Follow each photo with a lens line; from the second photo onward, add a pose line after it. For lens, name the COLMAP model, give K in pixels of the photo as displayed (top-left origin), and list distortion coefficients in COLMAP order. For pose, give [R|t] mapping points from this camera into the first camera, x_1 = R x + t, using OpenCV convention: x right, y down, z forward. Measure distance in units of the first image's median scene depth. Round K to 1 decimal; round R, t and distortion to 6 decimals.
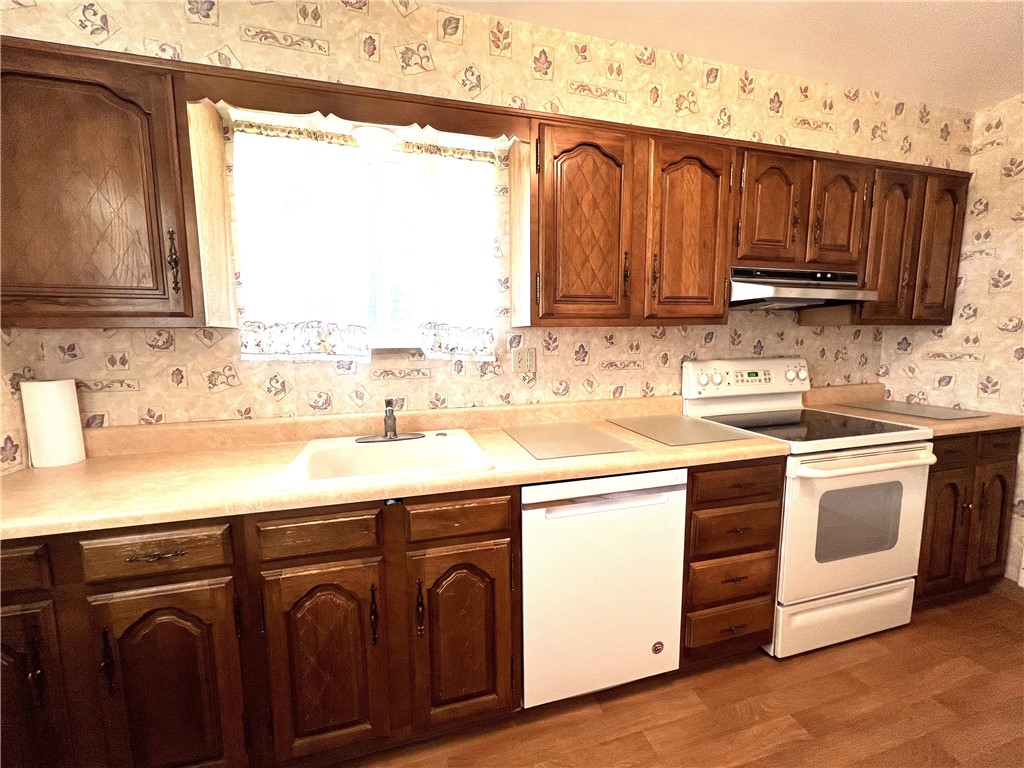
lens RADIAL K [[410.1, 0, 509.4], [0, 410.1, 383.1], [0, 0, 1]] dist [-0.005006, 0.000281]
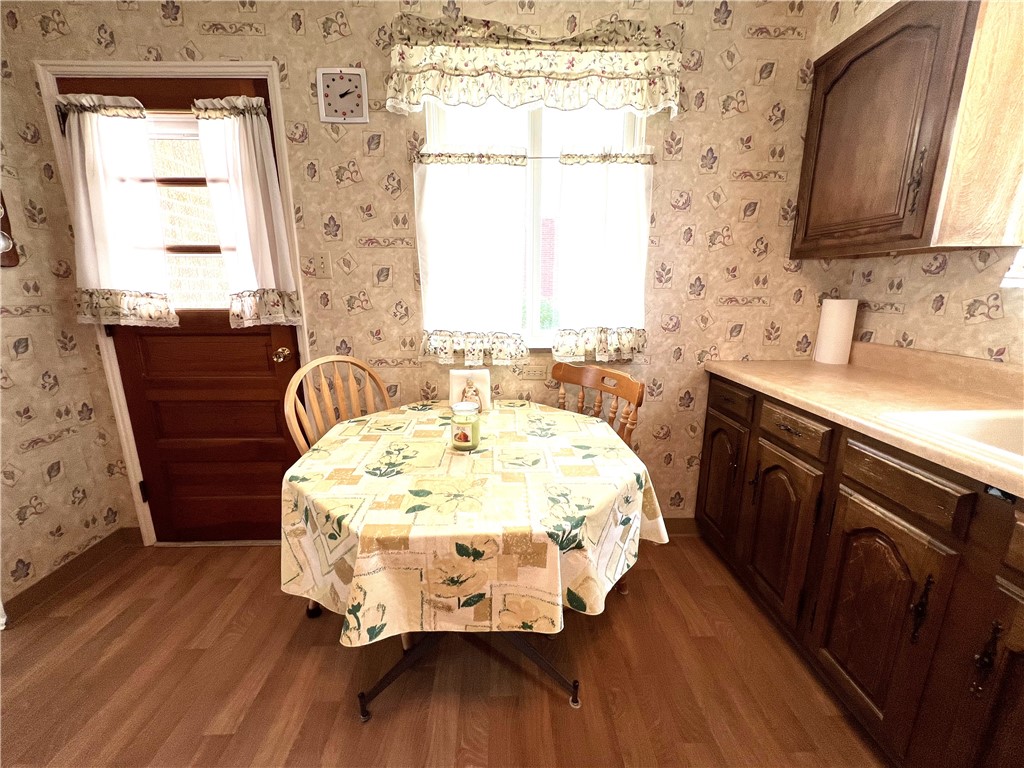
lens RADIAL K [[410.1, 0, 508.7], [0, 410.1, 383.9], [0, 0, 1]] dist [-0.005006, 0.000281]
pose [[-0.246505, 0.234508, -0.940341, 0.407247], [-0.094494, 0.959843, 0.264143, 0.008843], [0.964524, 0.153969, -0.214447, 0.259960]]
